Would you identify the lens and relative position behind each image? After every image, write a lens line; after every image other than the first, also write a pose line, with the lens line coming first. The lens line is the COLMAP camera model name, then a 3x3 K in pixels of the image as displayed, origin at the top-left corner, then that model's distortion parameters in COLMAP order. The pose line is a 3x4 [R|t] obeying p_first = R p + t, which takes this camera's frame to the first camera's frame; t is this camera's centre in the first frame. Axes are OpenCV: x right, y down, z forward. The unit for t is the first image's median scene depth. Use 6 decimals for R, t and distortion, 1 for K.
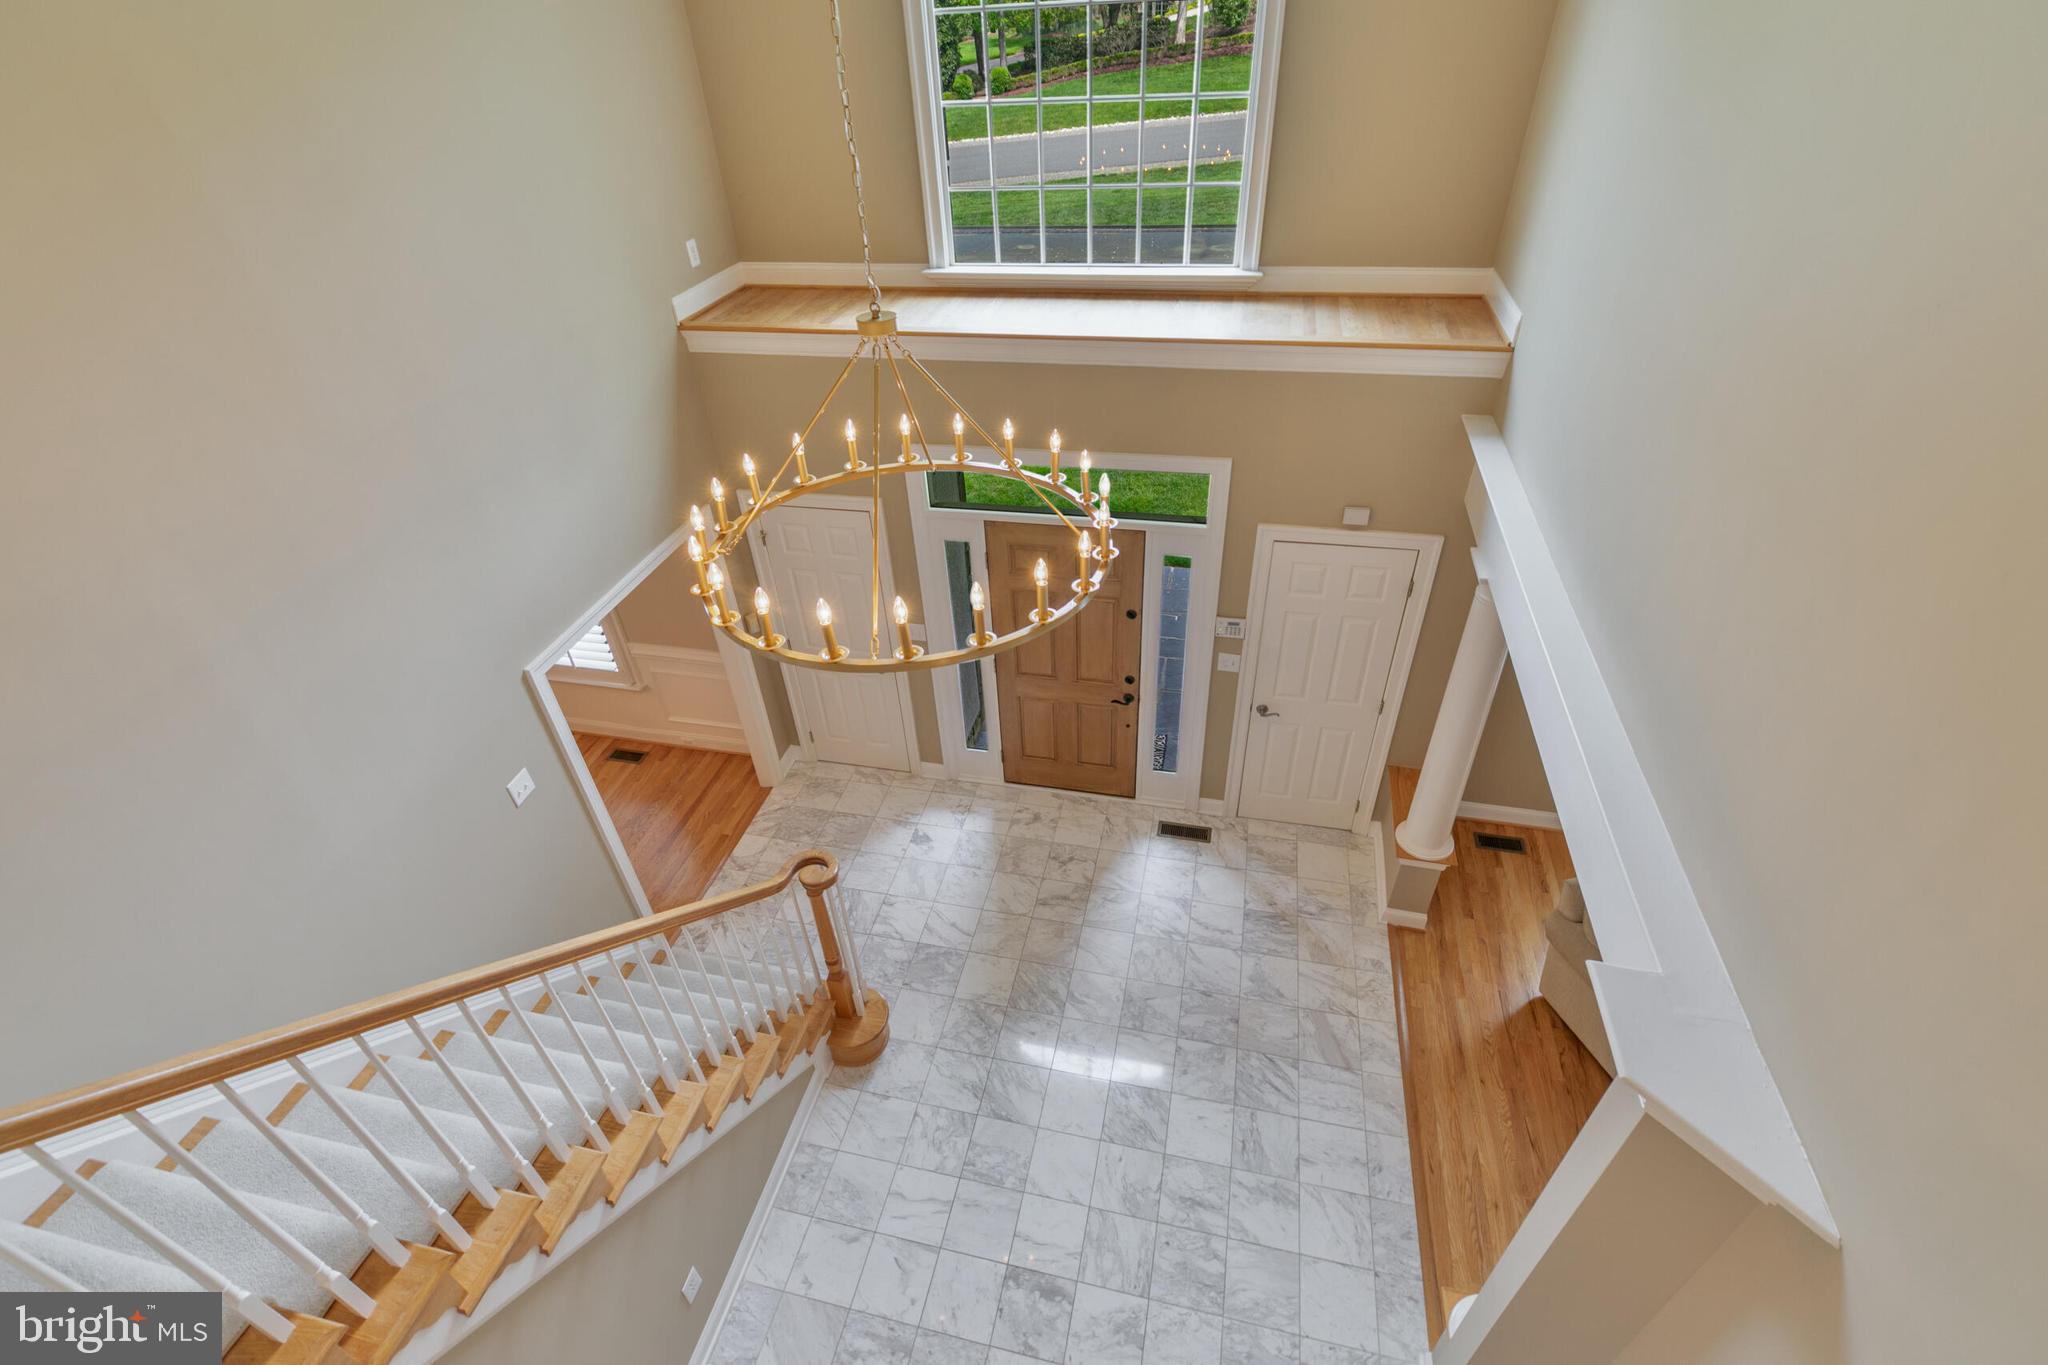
lens RADIAL K [[917.1, 0, 1016.9], [0, 917.1, 690.3], [0, 0, 1]] dist [0.001338, 0.000770]
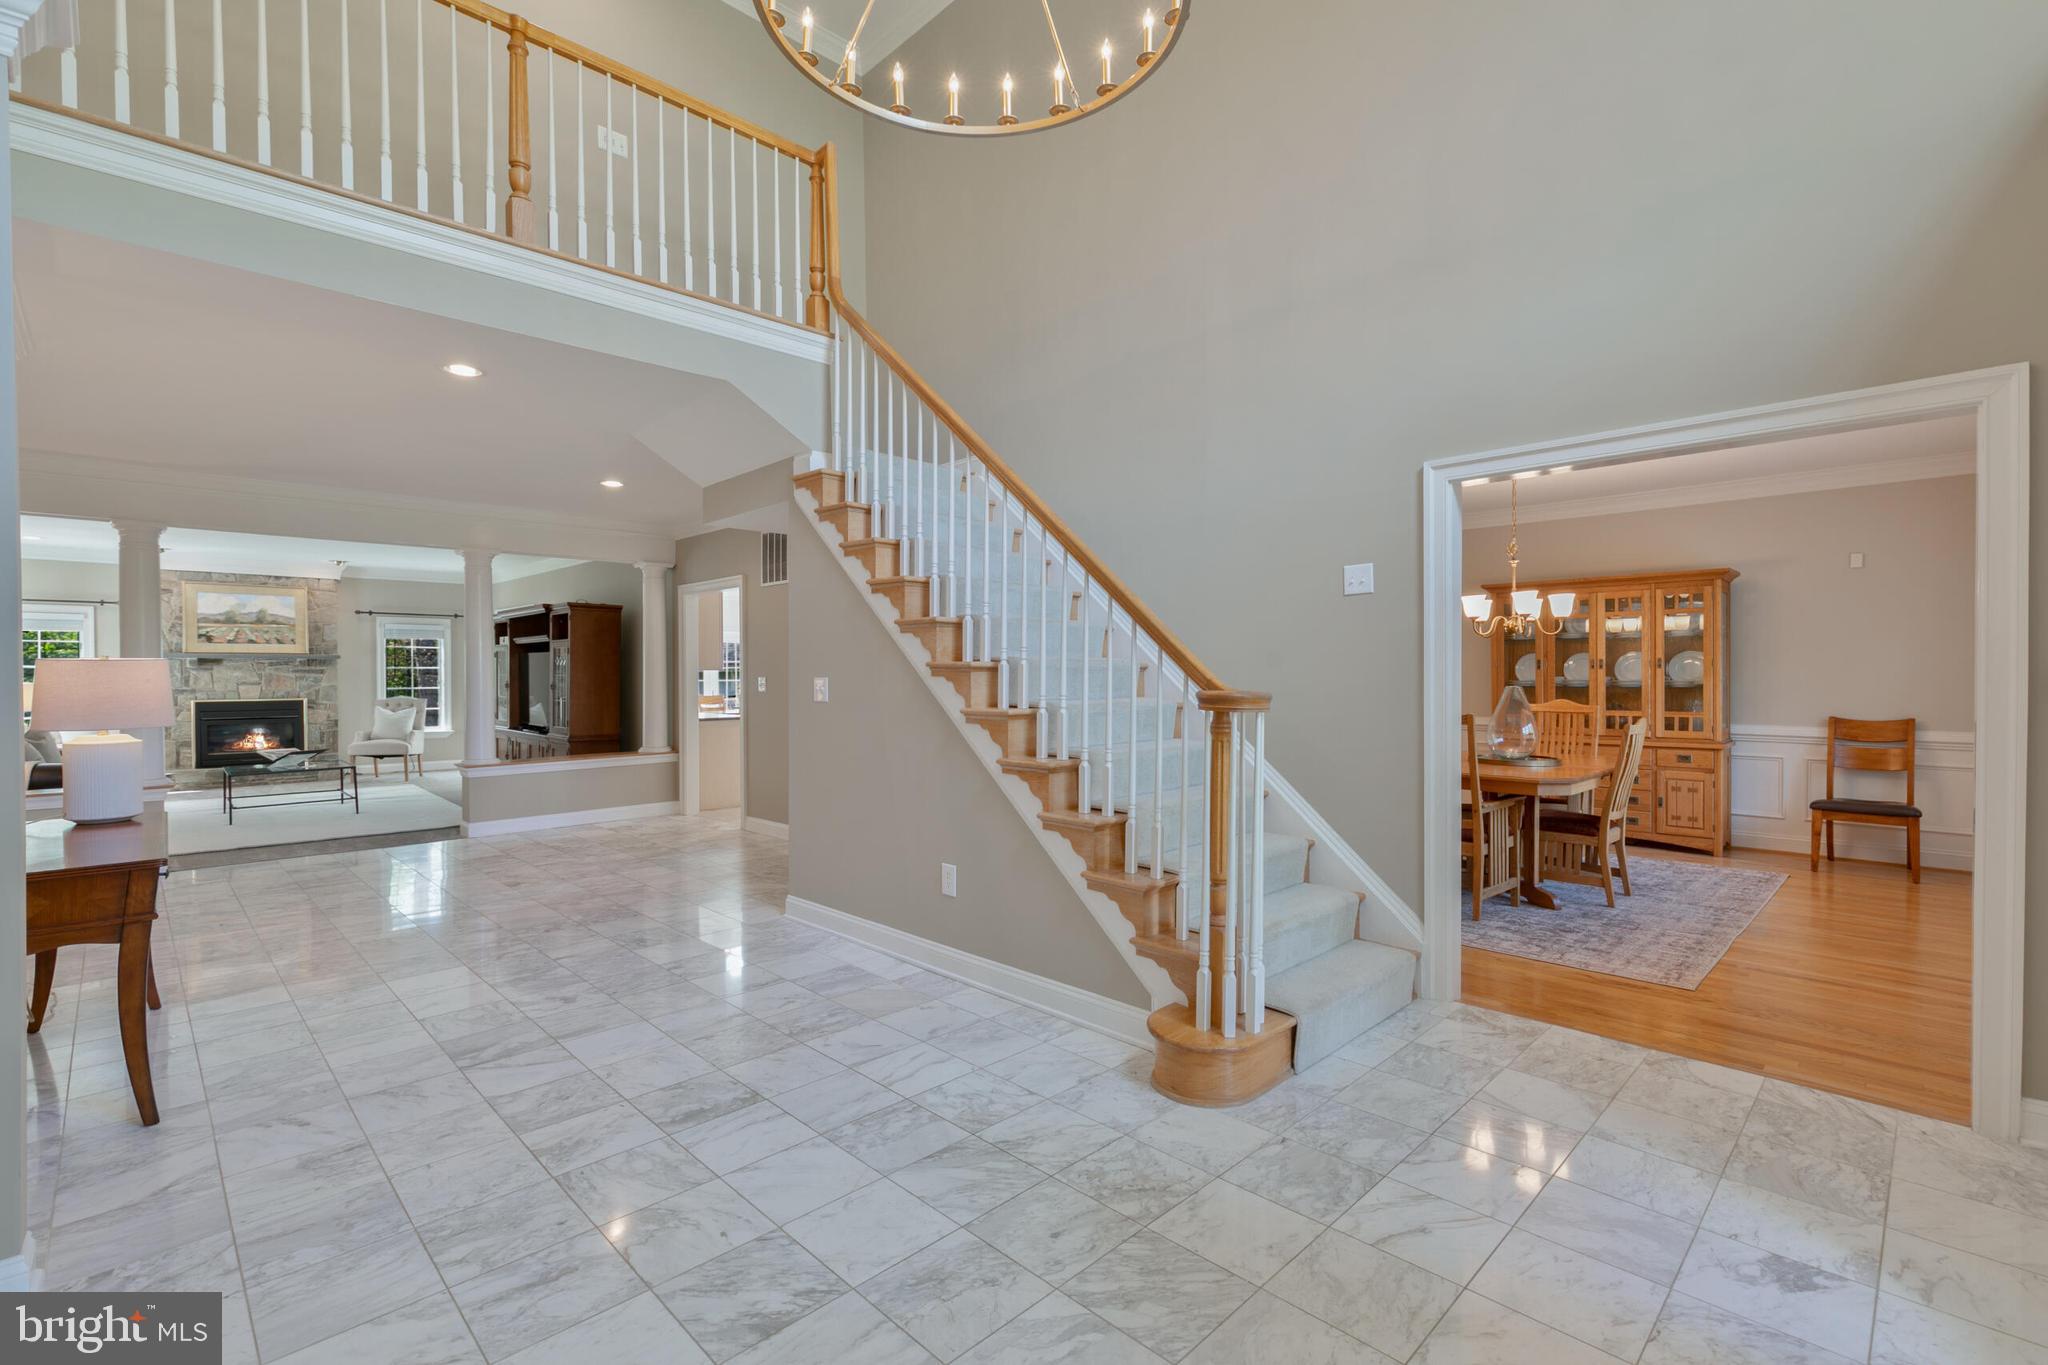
lens RADIAL K [[917.1, 0, 1026.3], [0, 917.1, 679.8], [0, 0, 1]] dist [0.001338, 0.000770]
pose [[-0.527786, 0.059274, -0.847307, 0.384454], [-0.493716, 0.790320, 0.362822, 0.010766], [0.691149, 0.609821, -0.387855, 1.004560]]
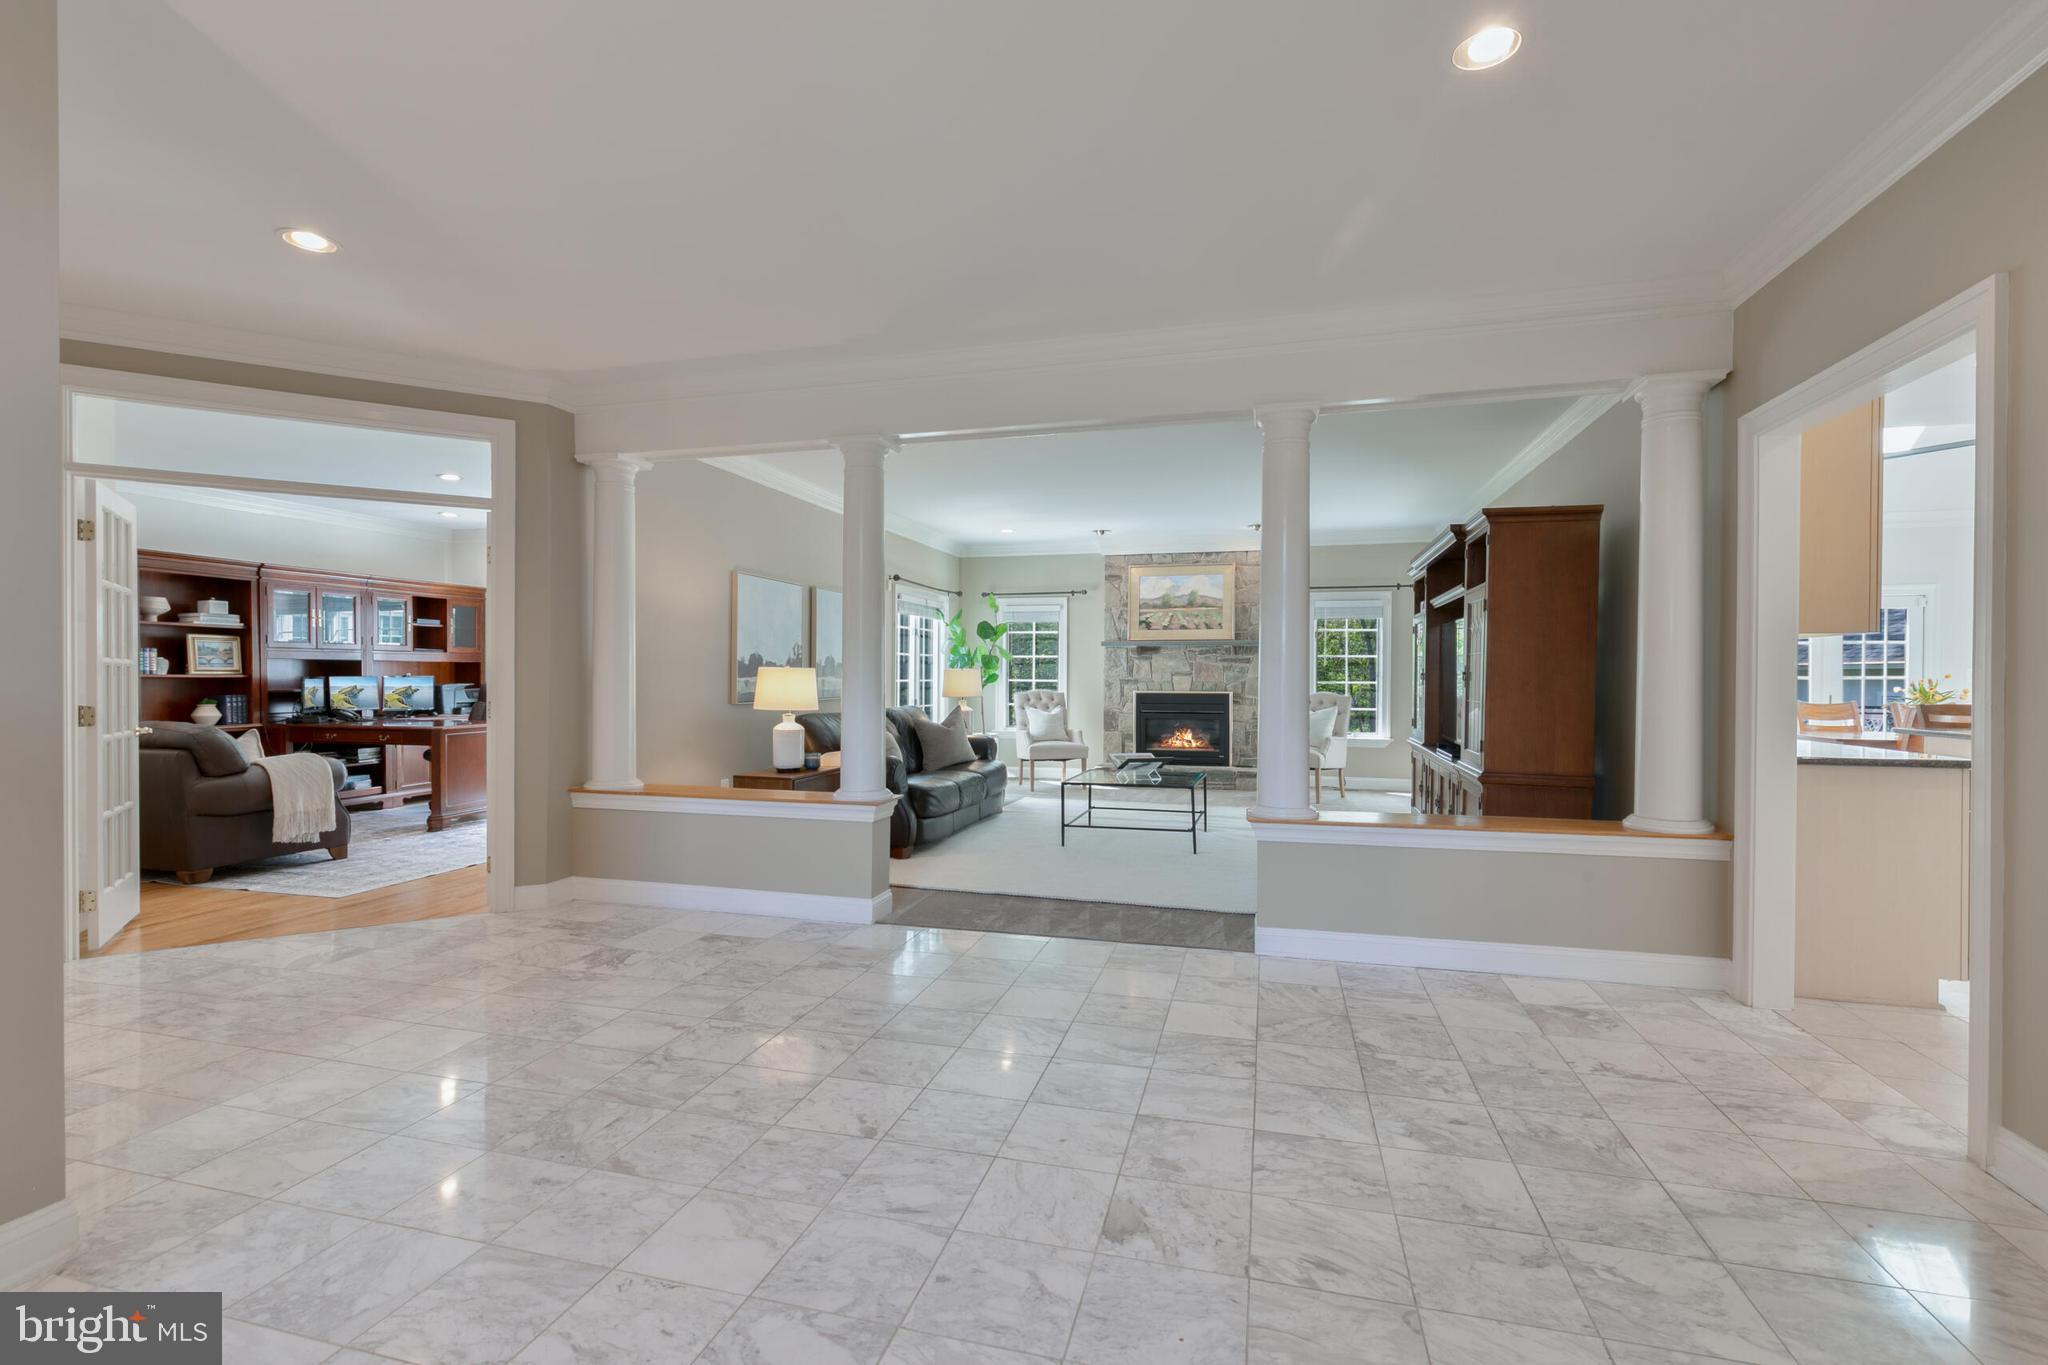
lens RADIAL K [[917.1, 0, 1019.3], [0, 917.1, 682.8], [0, 0, 1]] dist [0.001338, 0.000770]
pose [[-0.998381, 0.047363, 0.031486, -0.239912], [0.056711, 0.787180, 0.614110, 0.540217], [0.004301, 0.614901, -0.788592, 0.413655]]
